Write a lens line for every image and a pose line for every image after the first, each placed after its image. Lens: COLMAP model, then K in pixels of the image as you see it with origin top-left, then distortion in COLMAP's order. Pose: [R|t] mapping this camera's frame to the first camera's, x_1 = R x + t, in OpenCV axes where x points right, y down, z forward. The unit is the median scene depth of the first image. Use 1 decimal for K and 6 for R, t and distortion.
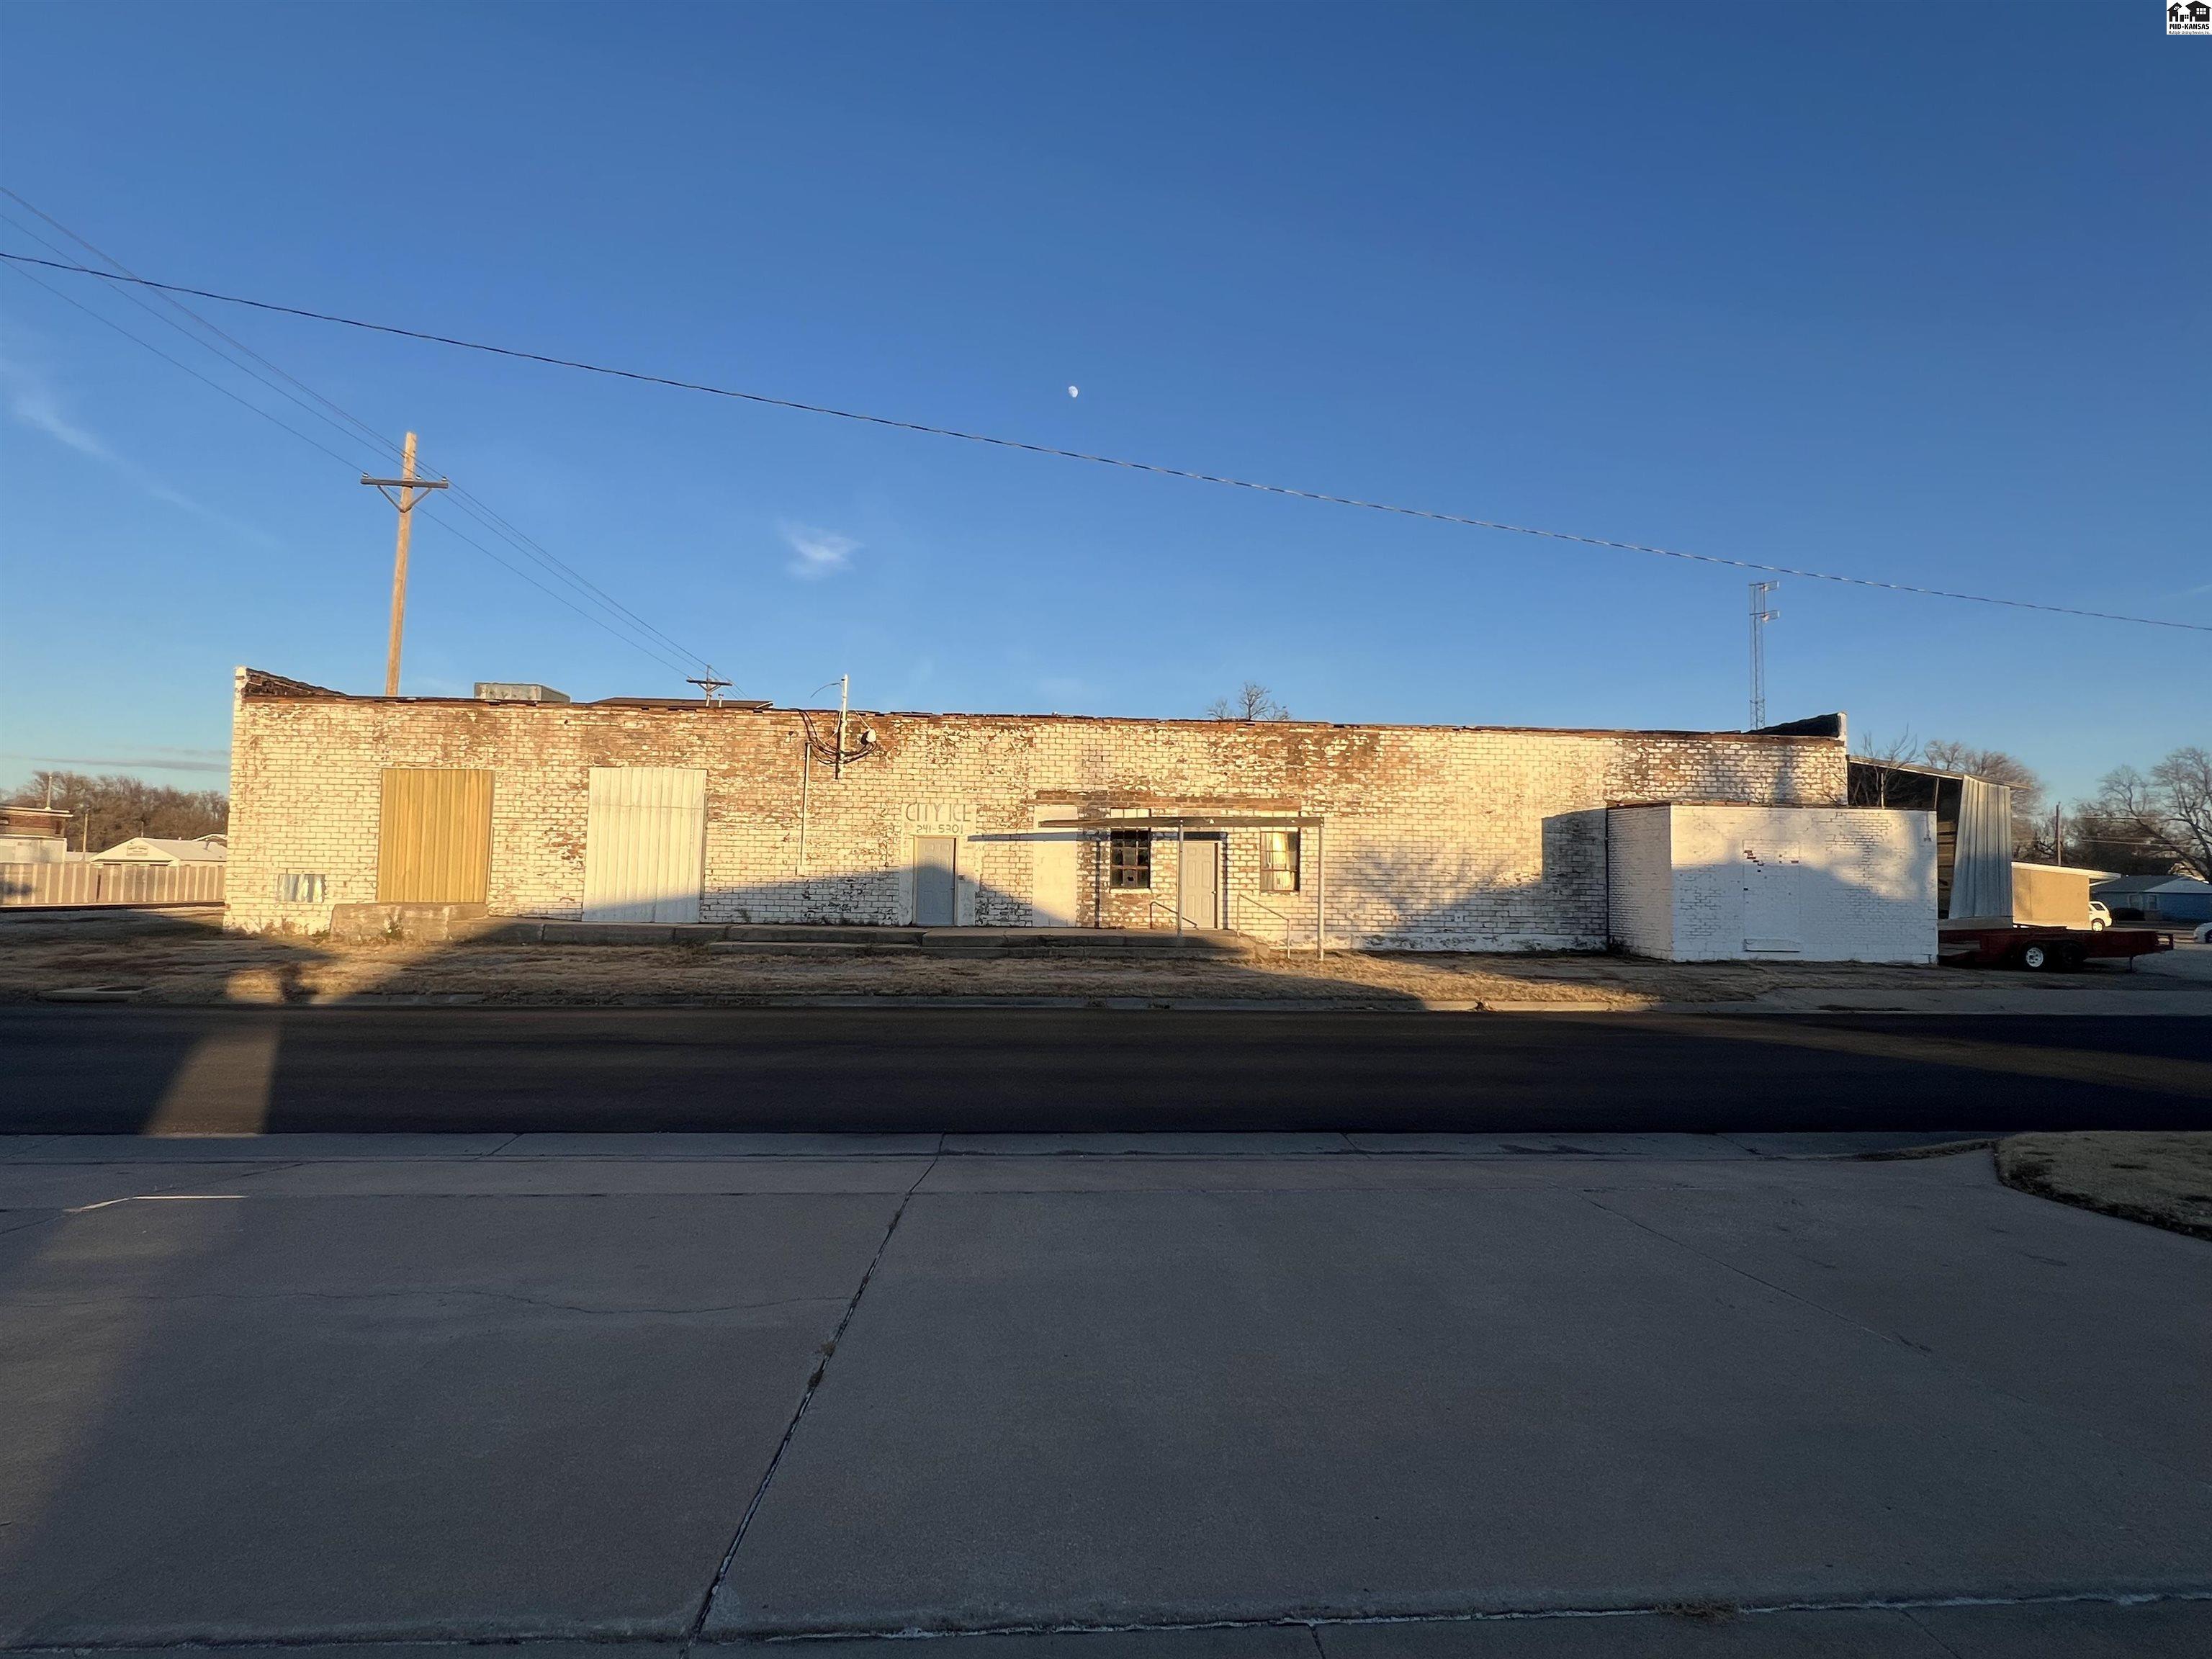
lens RADIAL K [[1023.5, 0, 1104.8], [0, 1023.5, 825.2], [0, 0, 1]] dist [-0.001963, 0.000686]
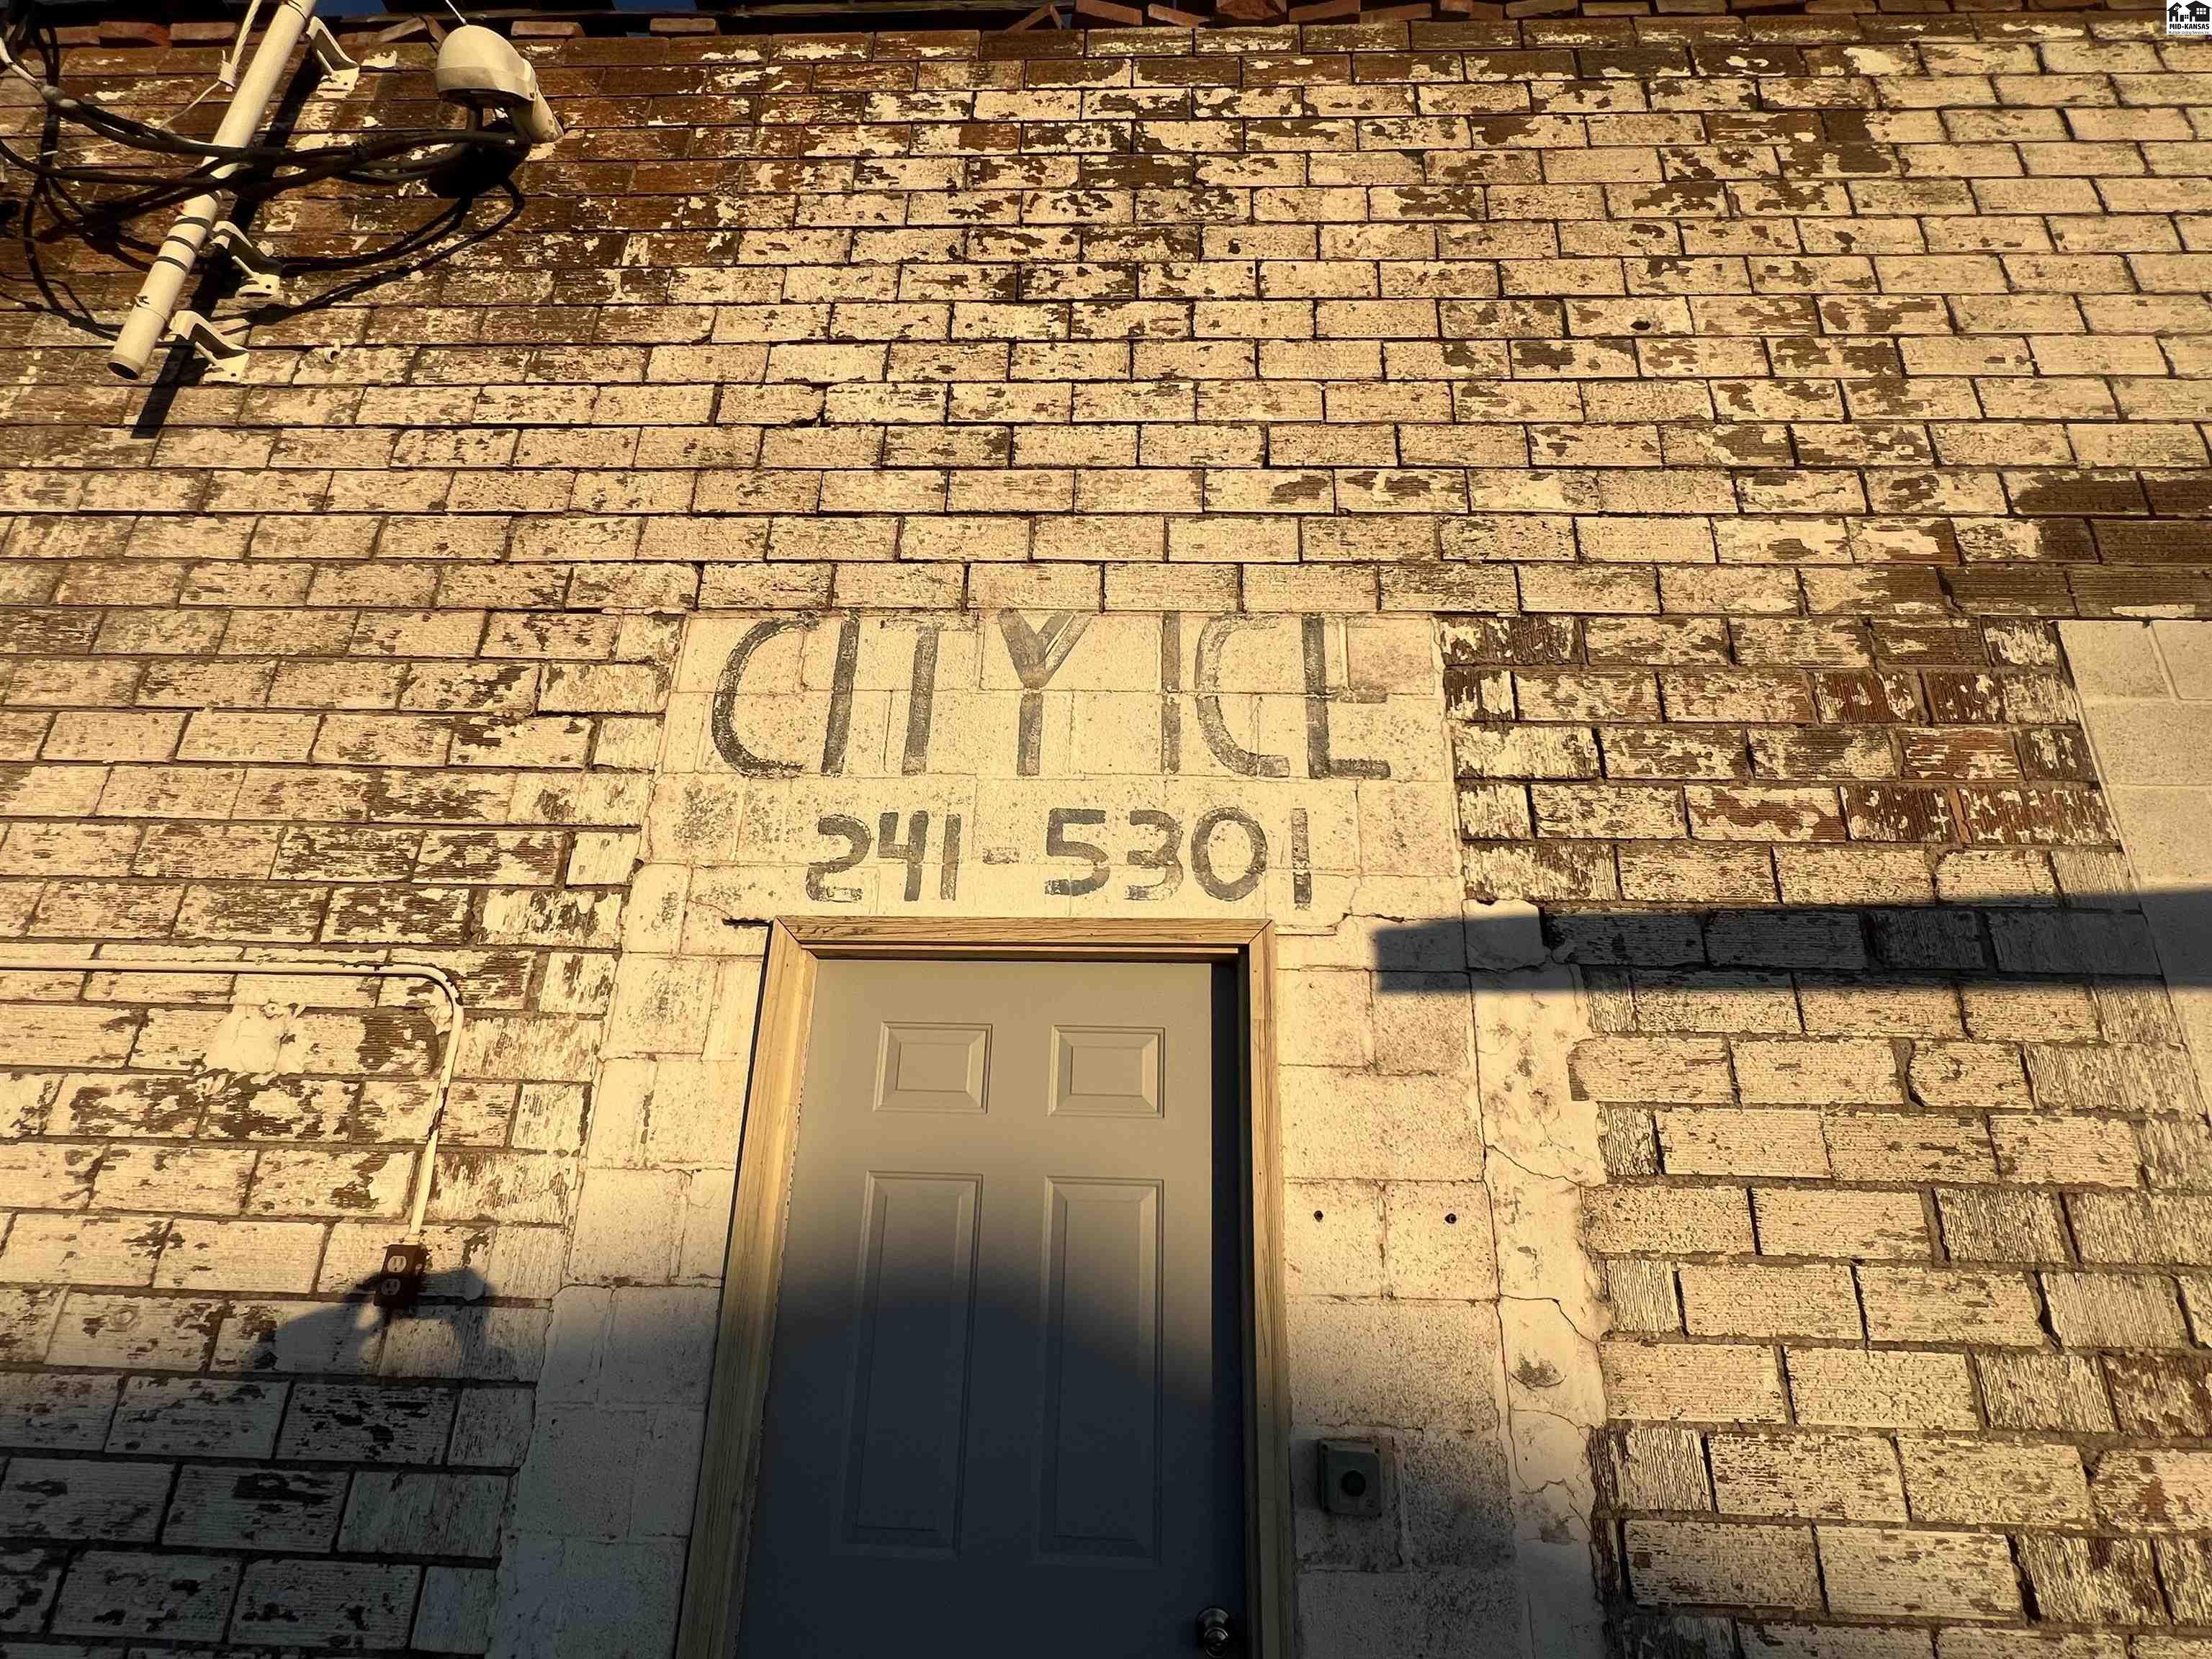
lens RADIAL K [[1023.5, 0, 1100.0], [0, 1023.5, 835.0], [0, 0, 1]] dist [-0.001963, 0.000686]
pose [[0.997011, -0.017939, -0.075147, -0.150481], [-0.005714, 0.952885, -0.303277, 0.029480], [0.077047, 0.302800, 0.949935, 0.912358]]
